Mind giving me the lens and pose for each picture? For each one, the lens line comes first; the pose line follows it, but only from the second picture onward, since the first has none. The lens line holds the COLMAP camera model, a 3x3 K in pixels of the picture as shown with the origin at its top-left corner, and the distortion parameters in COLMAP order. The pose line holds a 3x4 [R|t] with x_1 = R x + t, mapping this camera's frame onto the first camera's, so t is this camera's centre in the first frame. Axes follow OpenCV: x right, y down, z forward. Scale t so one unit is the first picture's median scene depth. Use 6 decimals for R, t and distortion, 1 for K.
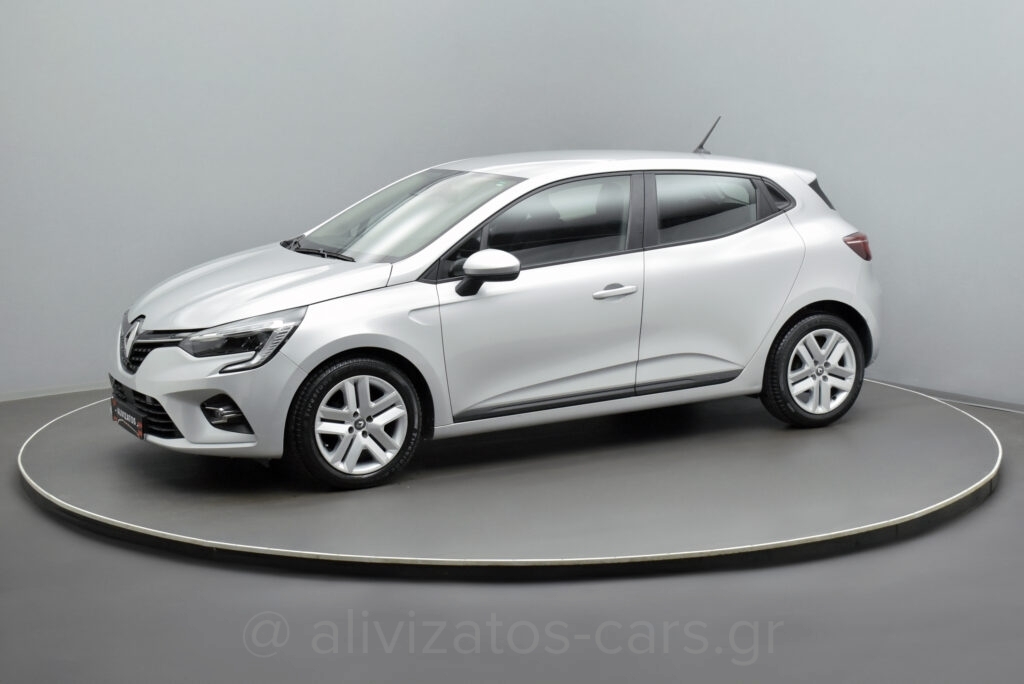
lens RADIAL K [[1631.8, 0, 512.0], [0, 1631.8, 342.0], [0, 0, 1]] dist [-0.006819, 0.006278]
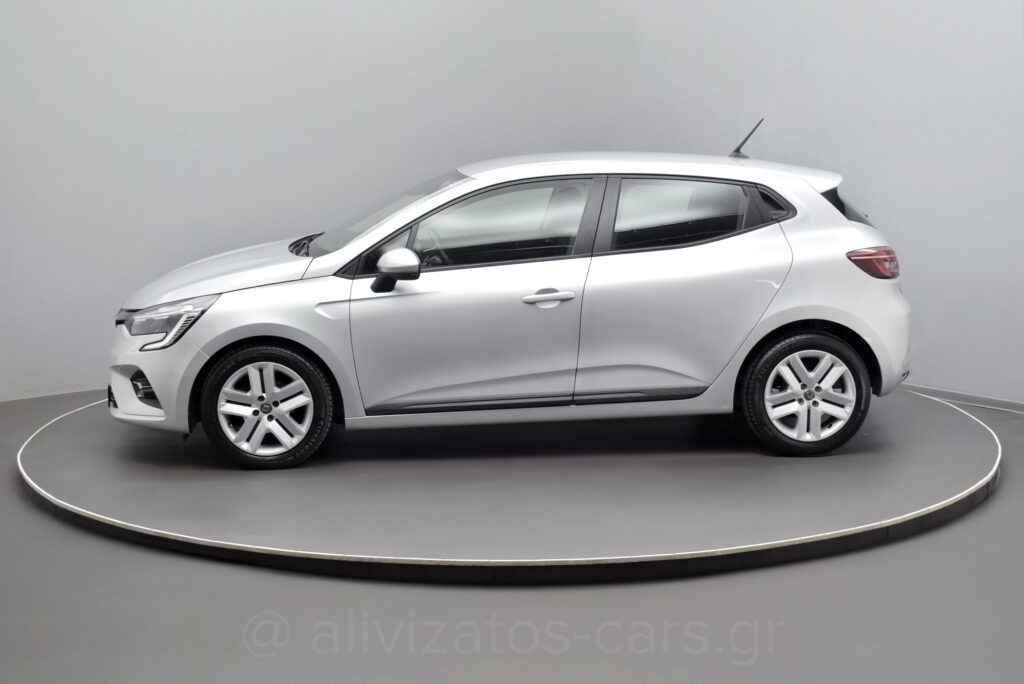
lens RADIAL K [[1631.8, 0, 512.0], [0, 1631.8, 342.0], [0, 0, 1]] dist [-0.006819, 0.006278]
pose [[0.911535, 0.065145, -0.406030, 0.461950], [-0.063180, 0.997835, 0.018256, -0.021022], [0.406340, 0.009012, 0.913677, 0.097255]]
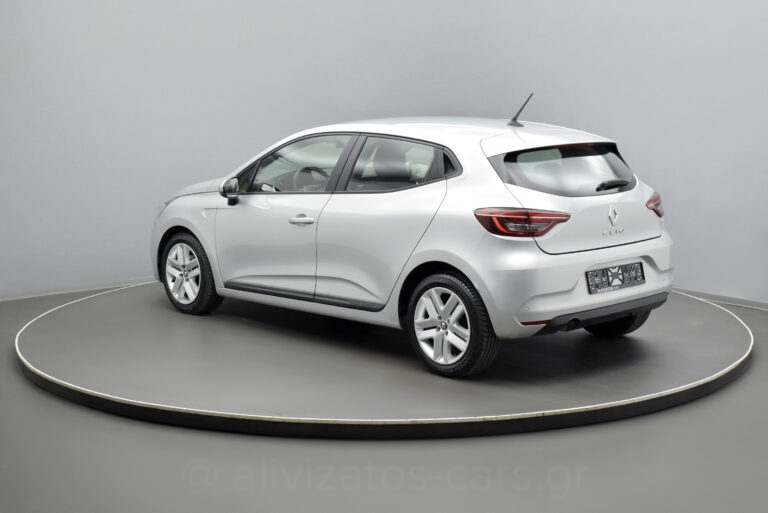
lens RADIAL K [[1223.9, 0, 384.0], [0, 1223.9, 256.5], [0, 0, 1]] dist [-0.006819, 0.006278]
pose [[0.255700, 0.151062, -0.954881, 1.084164], [-0.148634, 0.982116, 0.115569, -0.132348], [0.955262, 0.112377, 0.273580, 0.825817]]
